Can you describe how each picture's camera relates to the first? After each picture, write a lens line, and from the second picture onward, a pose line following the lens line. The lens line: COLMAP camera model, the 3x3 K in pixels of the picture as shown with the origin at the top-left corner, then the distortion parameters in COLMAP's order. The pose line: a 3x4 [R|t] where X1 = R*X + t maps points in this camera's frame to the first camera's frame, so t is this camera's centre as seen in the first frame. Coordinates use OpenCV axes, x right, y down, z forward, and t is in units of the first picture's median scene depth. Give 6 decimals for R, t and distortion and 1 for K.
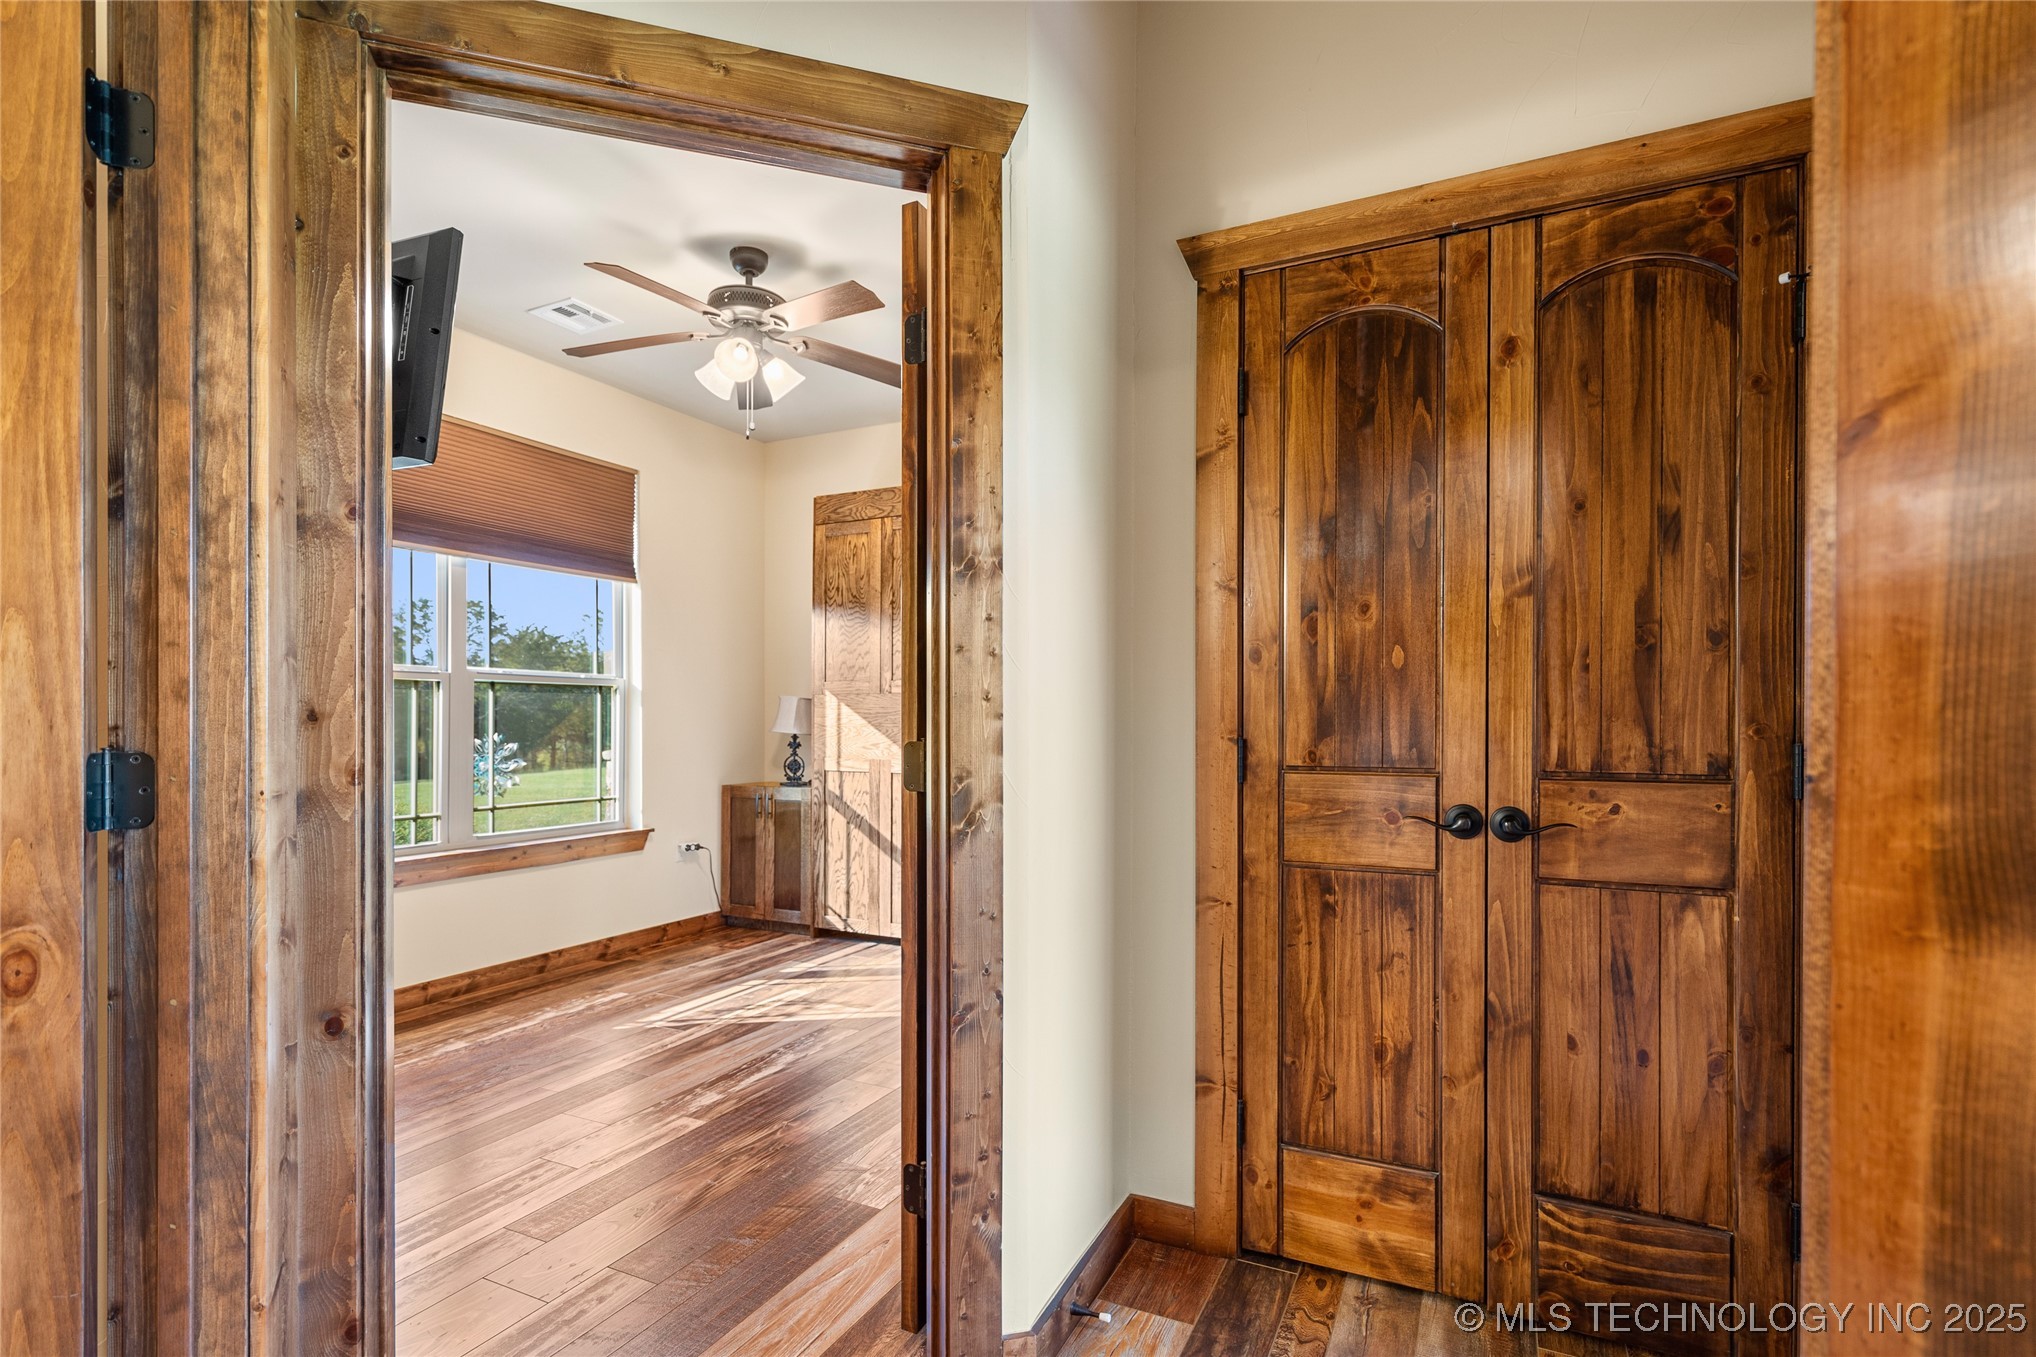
lens RADIAL K [[965.3, 0, 1009.4], [0, 965.3, 722.5], [0, 0, 1]] dist [-0.001499, 0.001642]
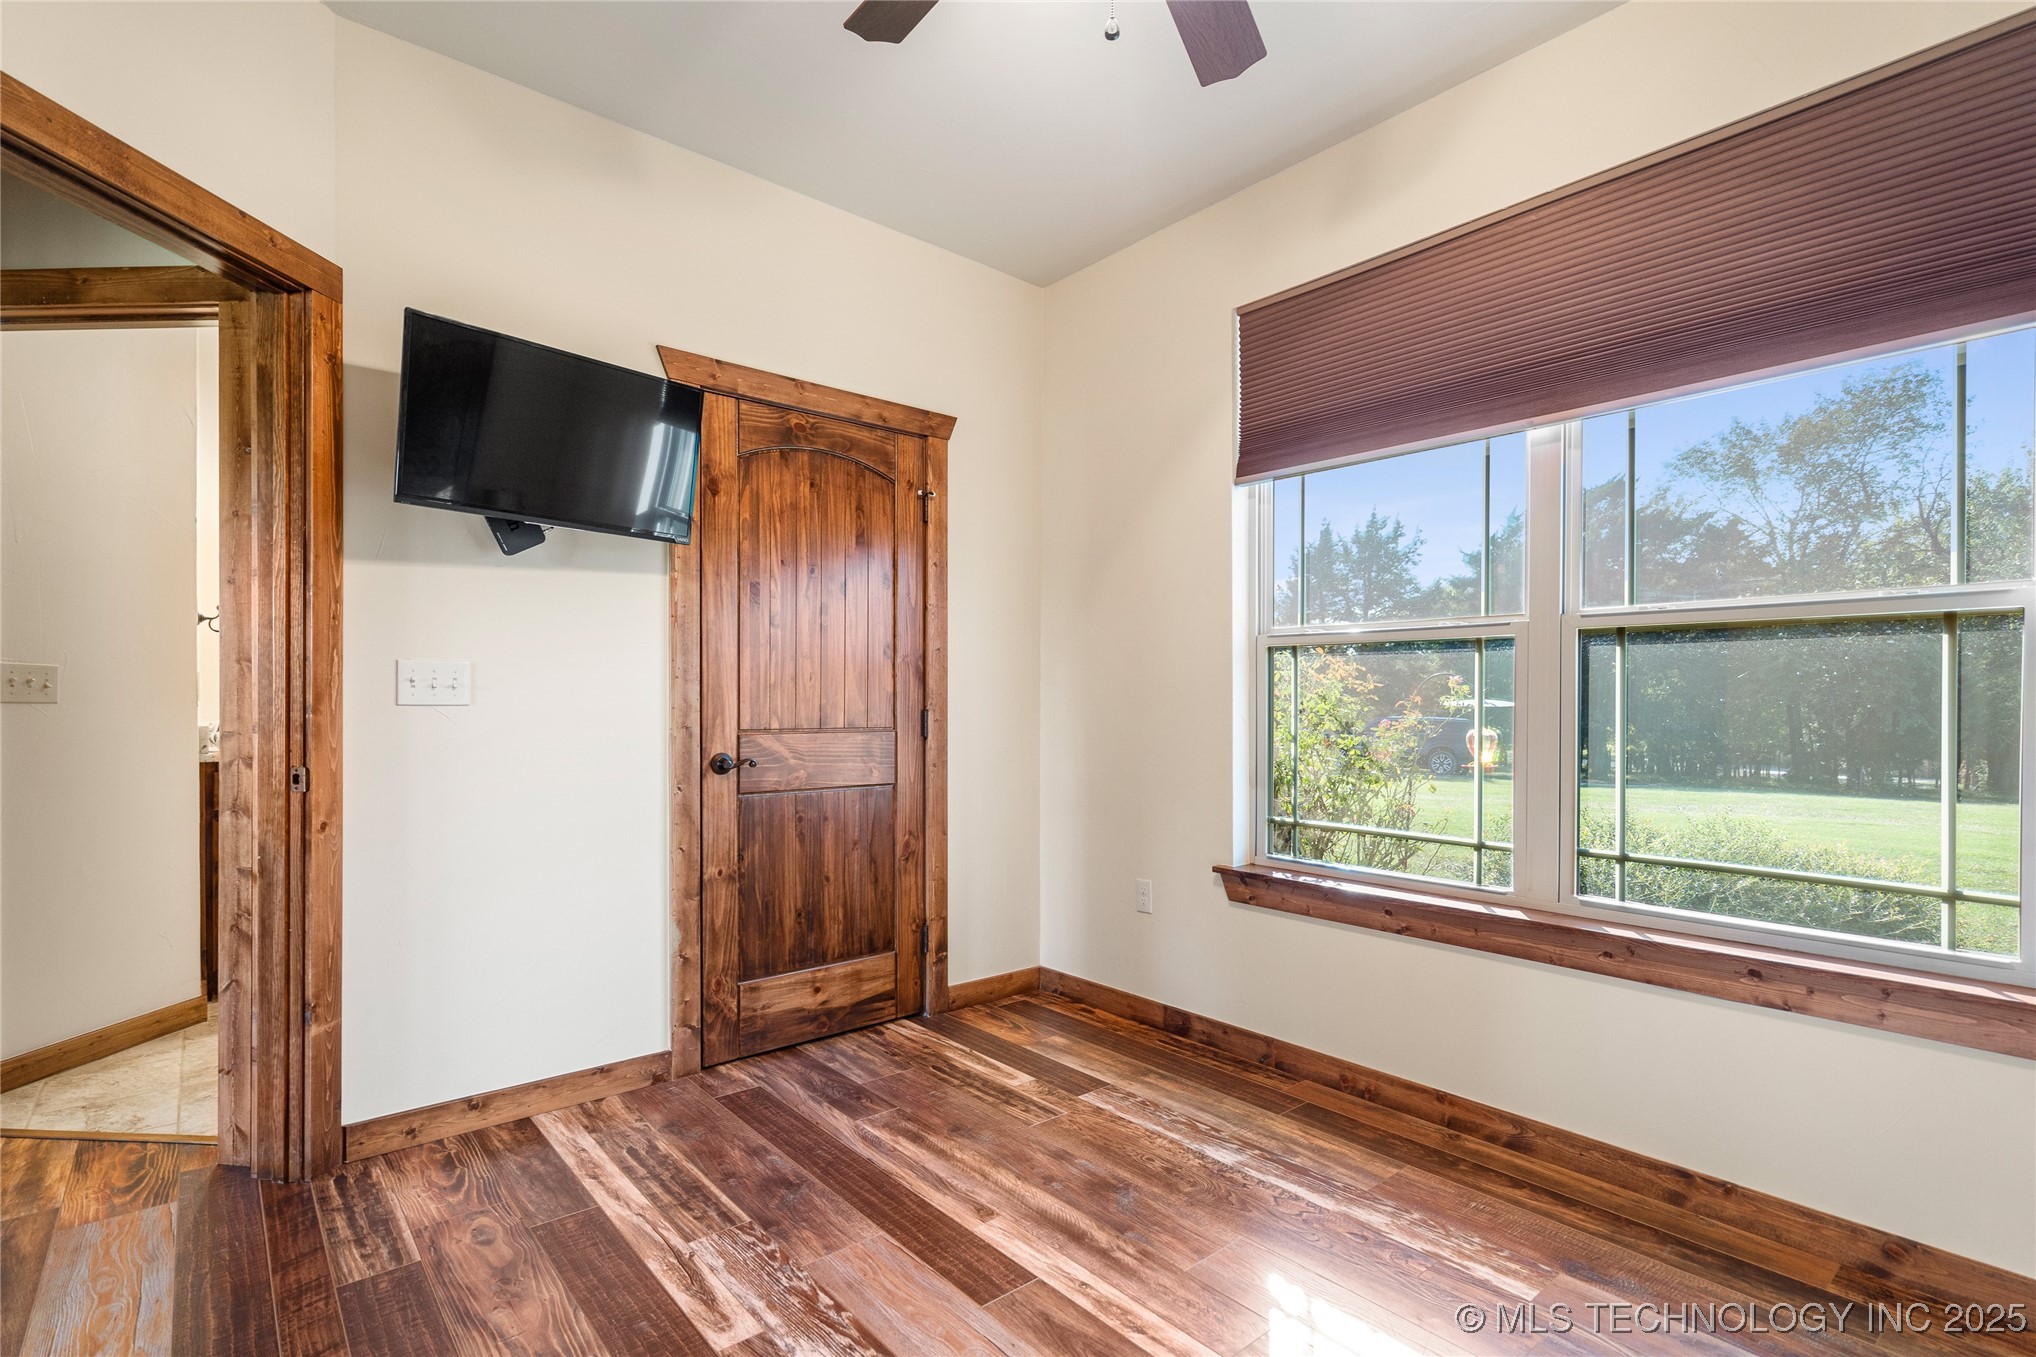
lens RADIAL K [[965.3, 0, 1012.3], [0, 965.3, 710.9], [0, 0, 1]] dist [-0.001499, 0.001642]
pose [[-0.401832, 0.014591, -0.915597, 0.093476], [-0.001398, 0.999862, 0.016548, -0.003058], [0.915712, 0.007929, -0.401756, 0.779708]]
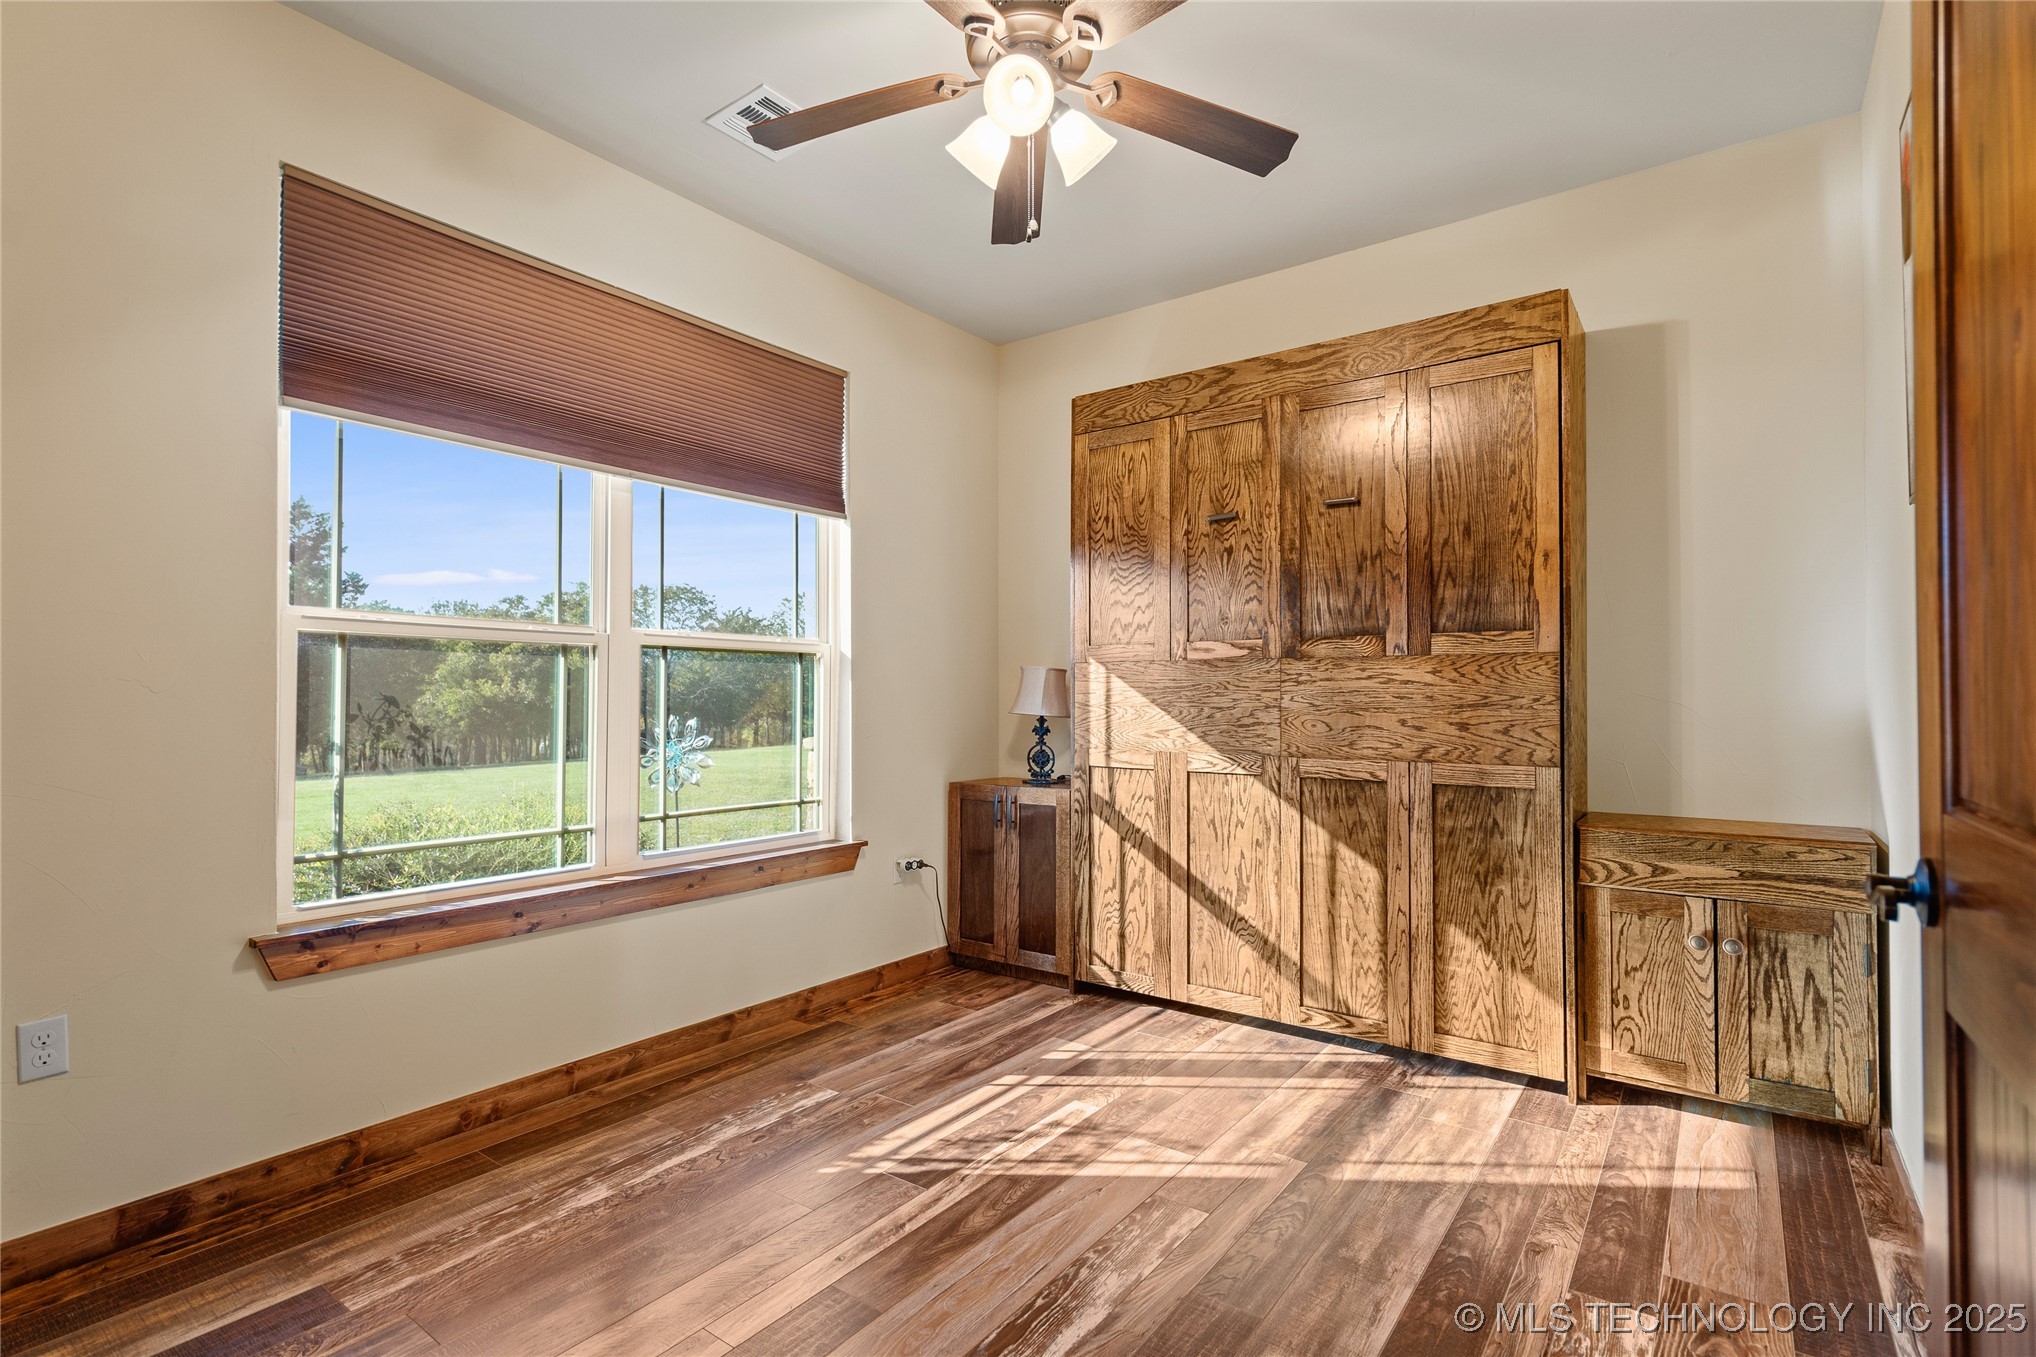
lens RADIAL K [[965.3, 0, 1013.6], [0, 965.3, 691.2], [0, 0, 1]] dist [-0.001499, 0.001642]
pose [[0.983605, -0.001739, -0.180329, -0.119355], [-0.000172, 0.999944, -0.010583, 0.000356], [0.180338, 0.010440, 0.983549, 0.276454]]
